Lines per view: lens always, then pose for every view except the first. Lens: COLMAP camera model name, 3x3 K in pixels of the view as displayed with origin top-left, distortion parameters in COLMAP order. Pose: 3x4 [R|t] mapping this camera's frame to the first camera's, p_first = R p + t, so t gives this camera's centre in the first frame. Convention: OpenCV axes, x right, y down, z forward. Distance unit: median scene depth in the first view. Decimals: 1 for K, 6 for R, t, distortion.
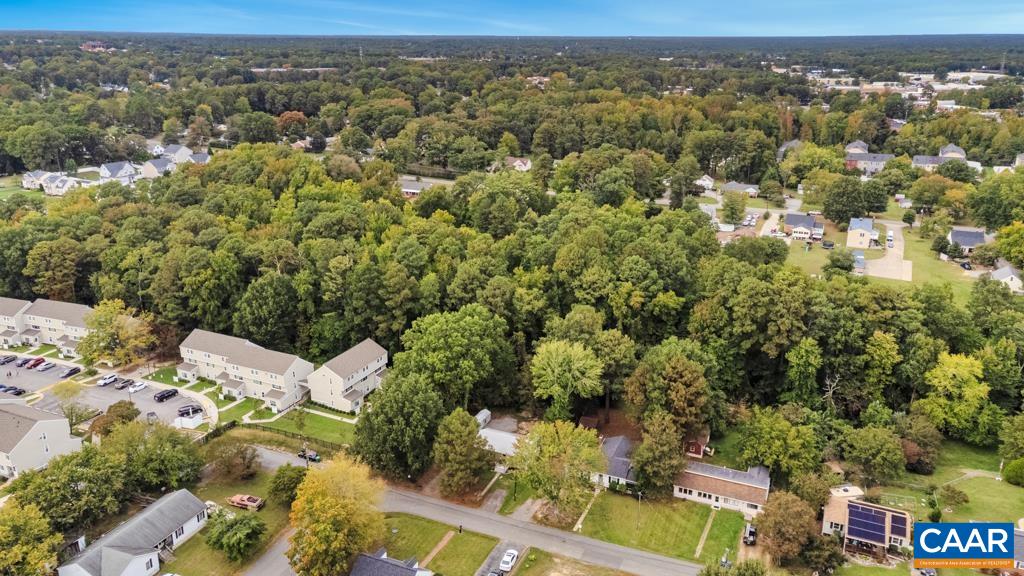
lens RADIAL K [[756.0, 0, 512.0], [0, 756.0, 288.0], [0, 0, 1]] dist [0.039840, 0.008751]
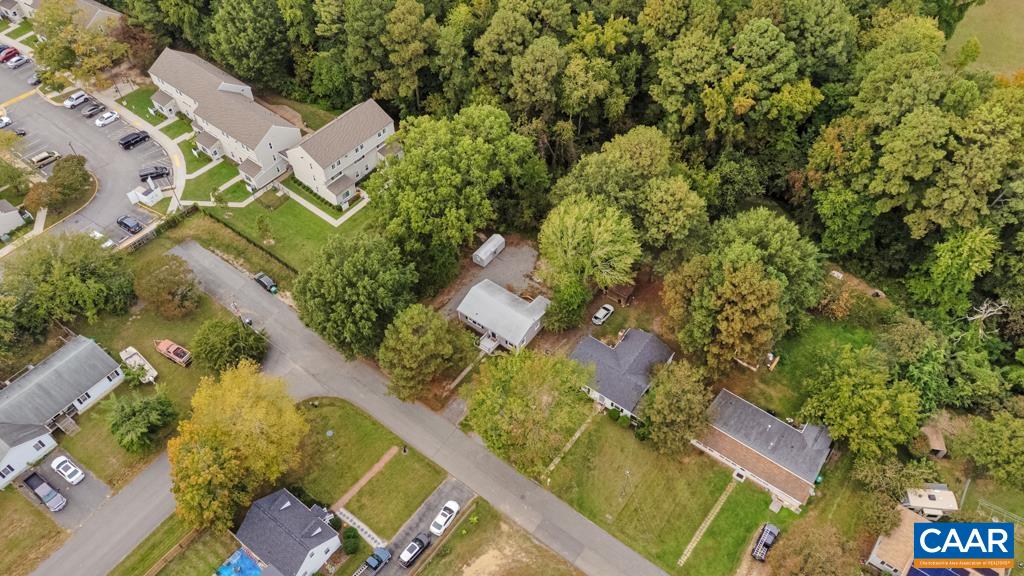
lens RADIAL K [[756.0, 0, 512.0], [0, 756.0, 288.0], [0, 0, 1]] dist [0.039840, 0.008751]
pose [[0.973029, 0.176975, -0.147967, 0.095118], [-0.073078, 0.844876, 0.529948, -0.189931], [0.218801, -0.504842, 0.835022, 0.309307]]
